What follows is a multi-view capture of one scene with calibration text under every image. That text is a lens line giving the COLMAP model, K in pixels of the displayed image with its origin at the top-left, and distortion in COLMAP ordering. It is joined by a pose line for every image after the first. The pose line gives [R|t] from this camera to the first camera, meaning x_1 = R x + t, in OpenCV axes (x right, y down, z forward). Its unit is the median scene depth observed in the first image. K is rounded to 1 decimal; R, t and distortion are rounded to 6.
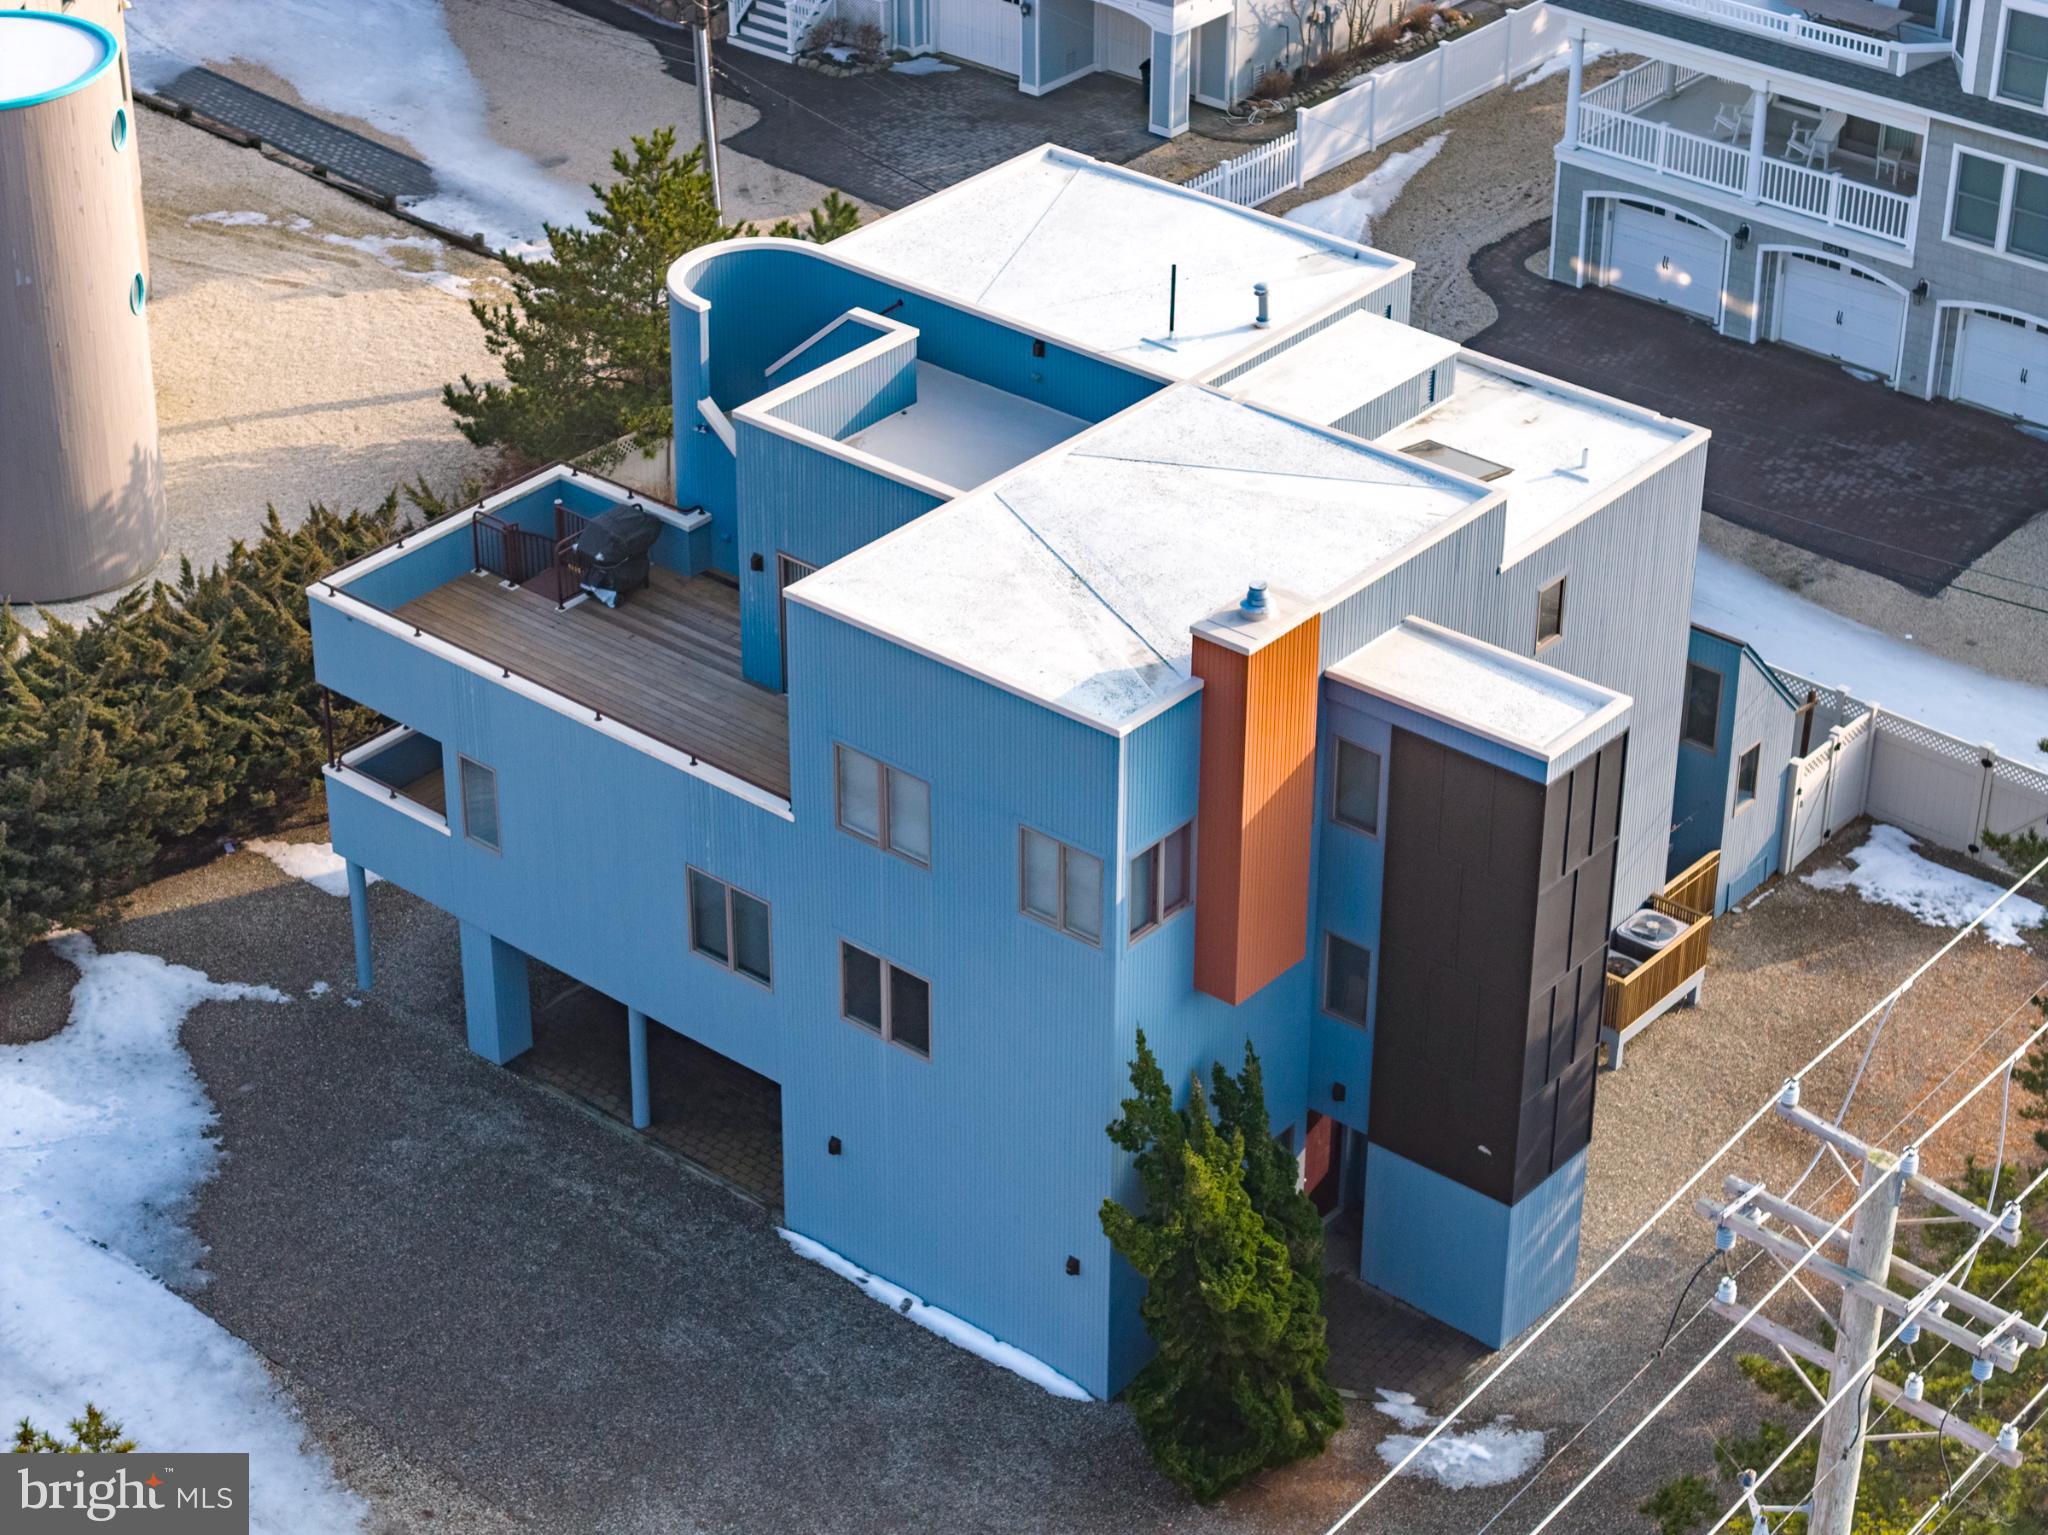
lens RADIAL K [[4146.7, 0, 993.9], [0, 4146.7, 761.1], [0, 0, 1]] dist [-0.290079, 1.626930]
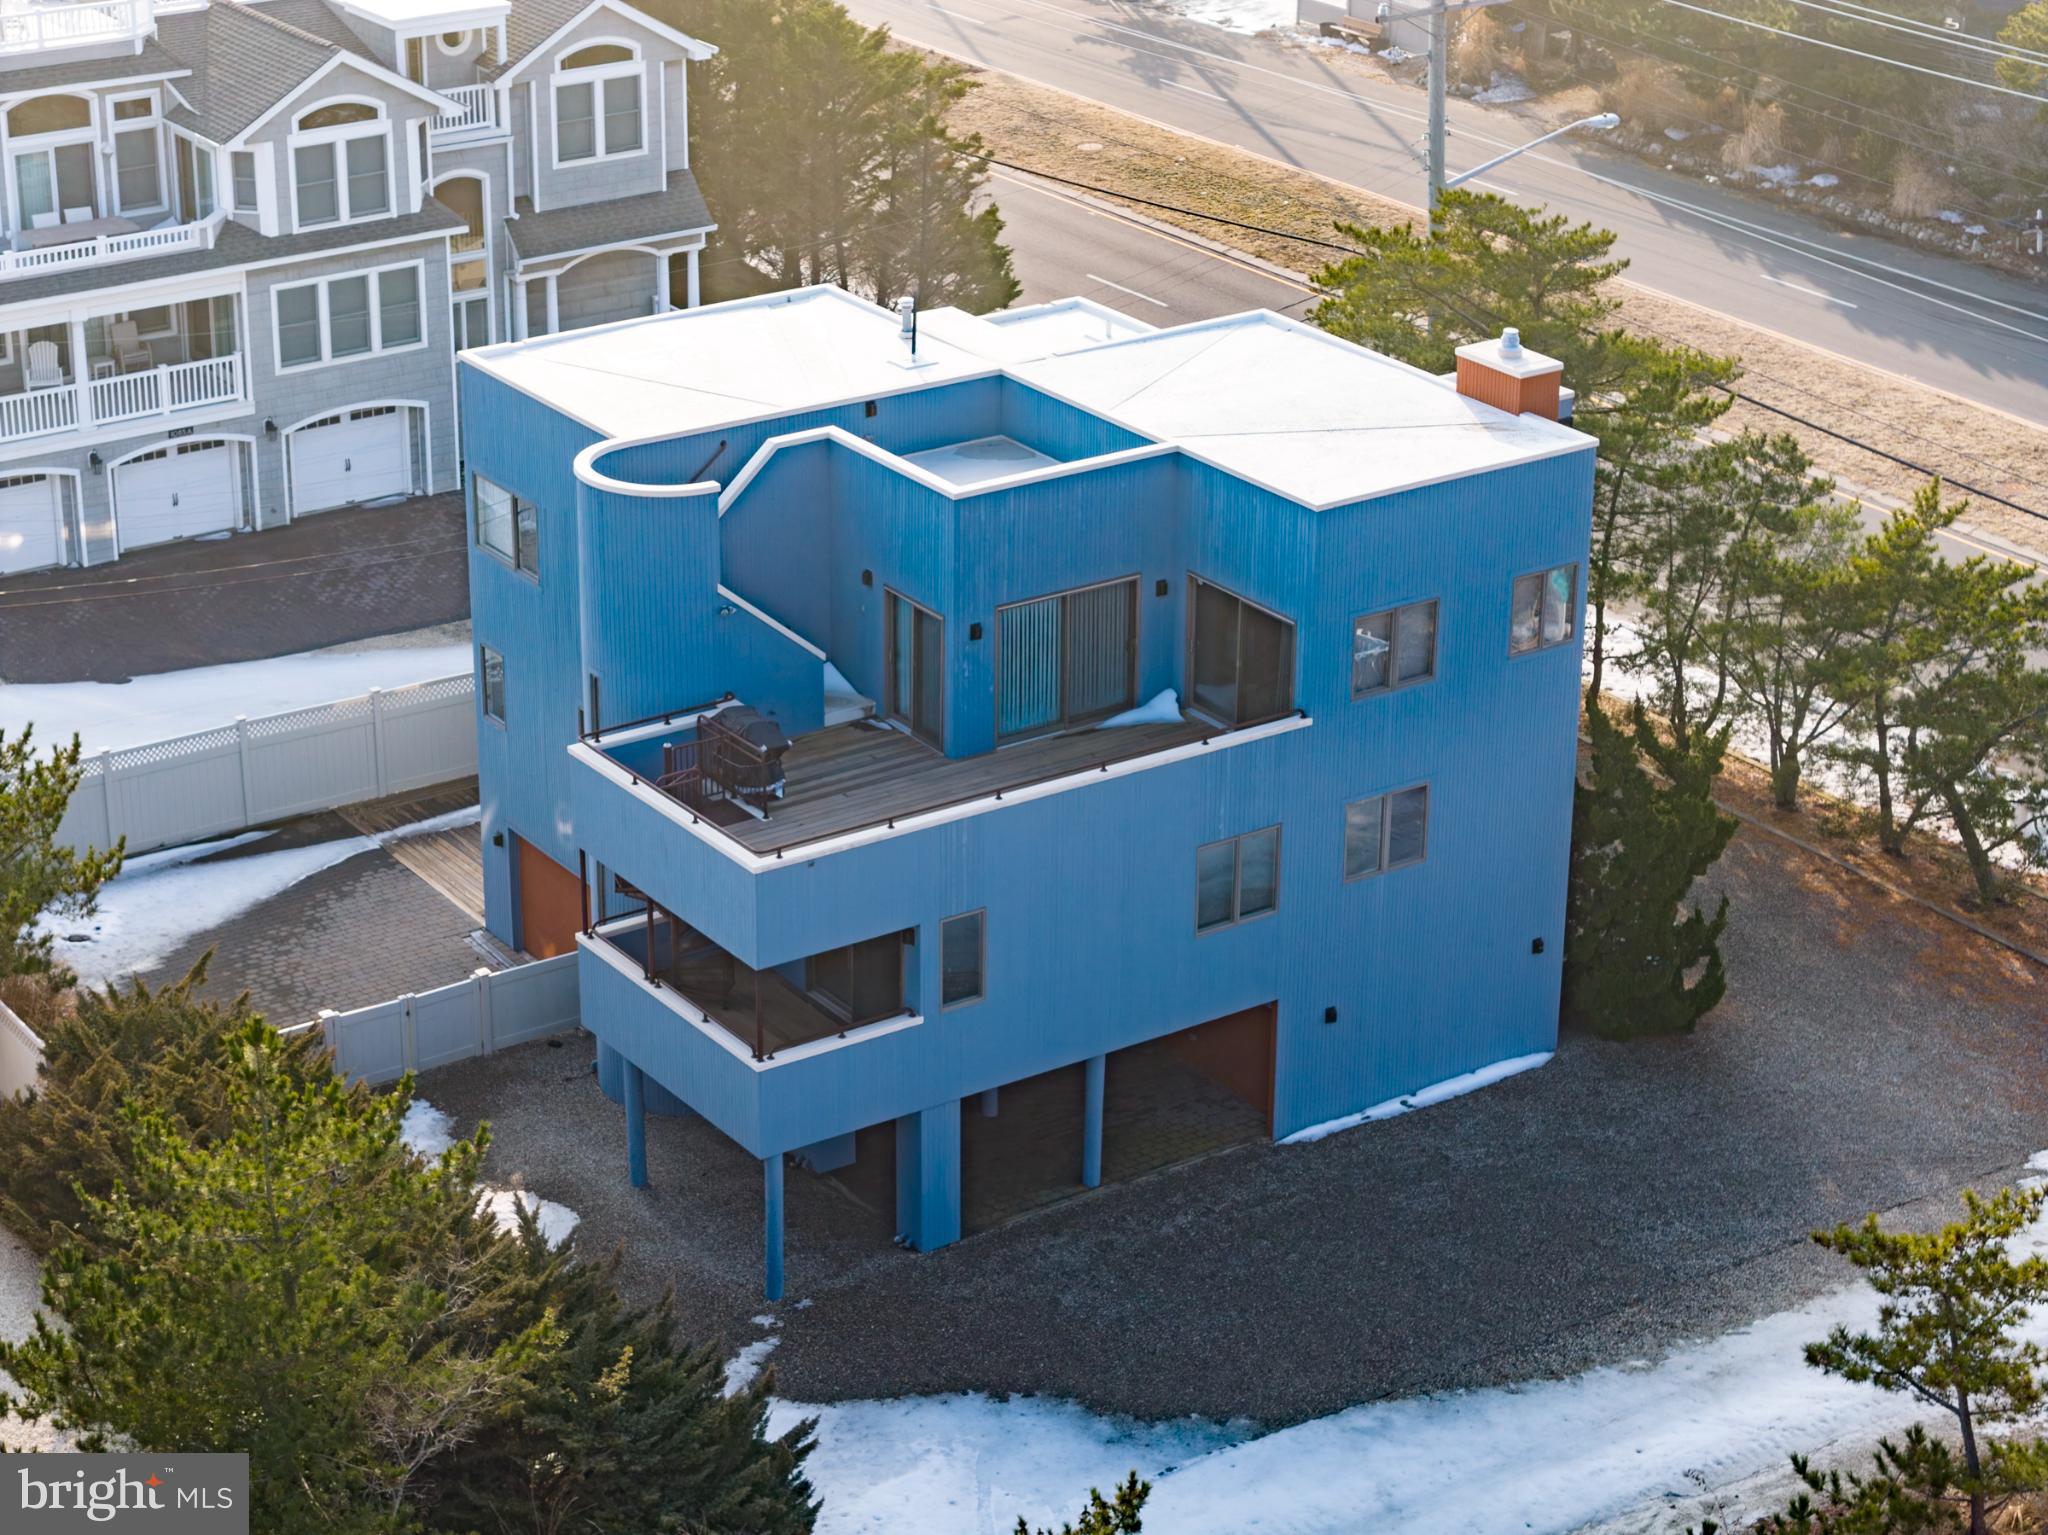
lens RADIAL K [[4101.8, 0, 1024.0], [0, 4101.8, 767.5], [0, 0, 1]] dist [-0.304725, 1.661590]
pose [[0.255996, -0.376130, 0.890501, -0.990464], [0.488584, 0.845218, 0.216548, -0.237339], [-0.834117, 0.379649, 0.400144, 0.577828]]
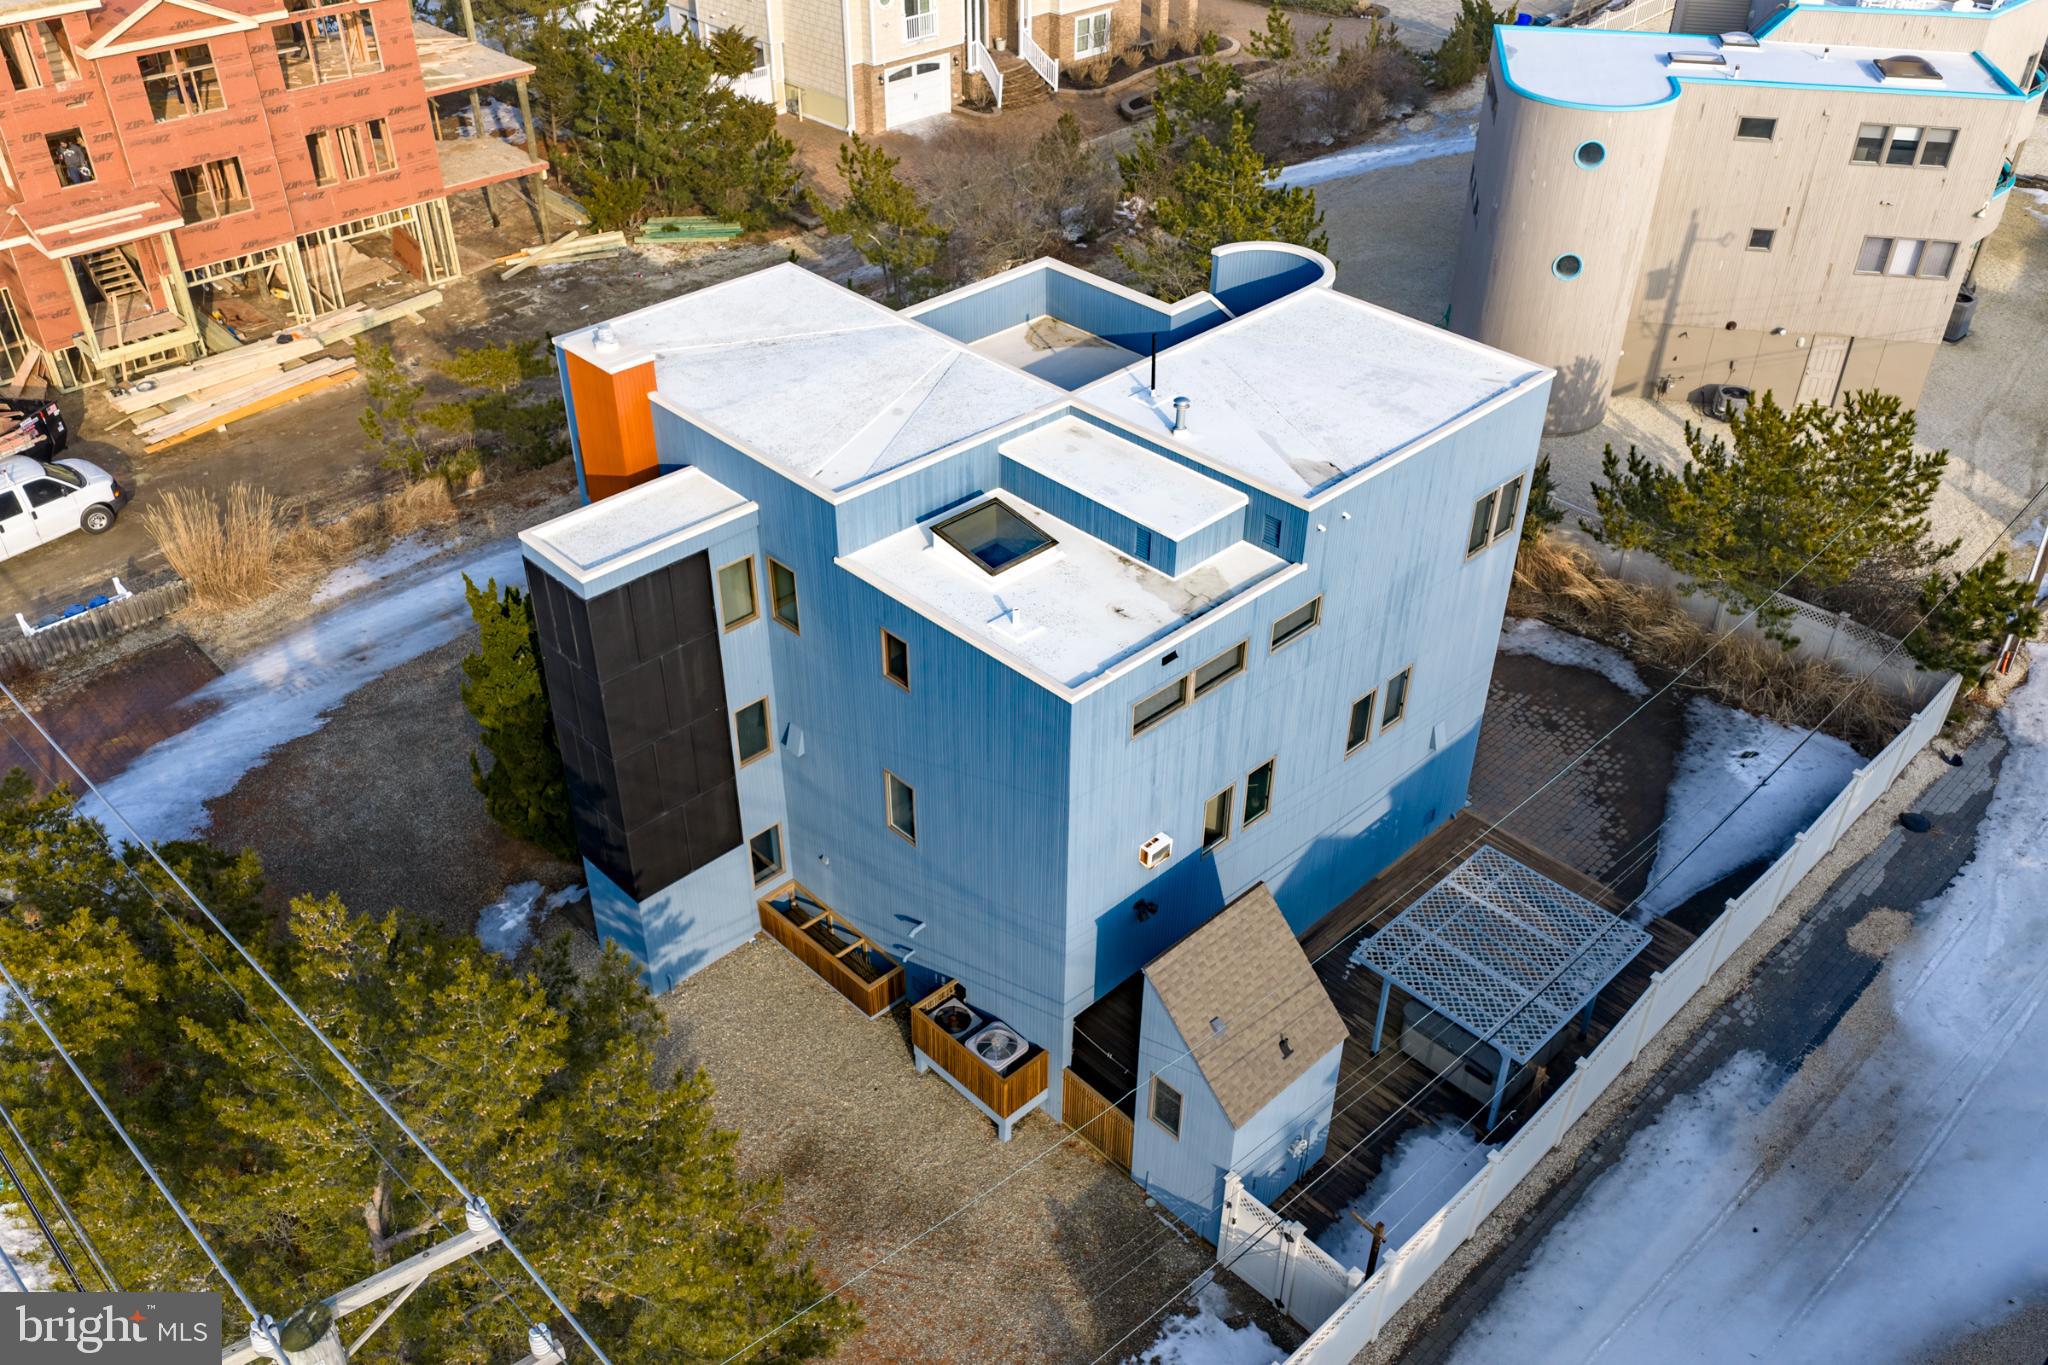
lens RADIAL K [[1703.8, 0, 1024.0], [0, 1703.8, 682.5], [0, 0, 1]] dist [0.012177, -0.012324]
pose [[-0.097857, 0.579625, -0.808987, 0.513880], [-0.514670, 0.666271, 0.539627, -0.303559], [0.851786, 0.469168, 0.233116, 0.897450]]
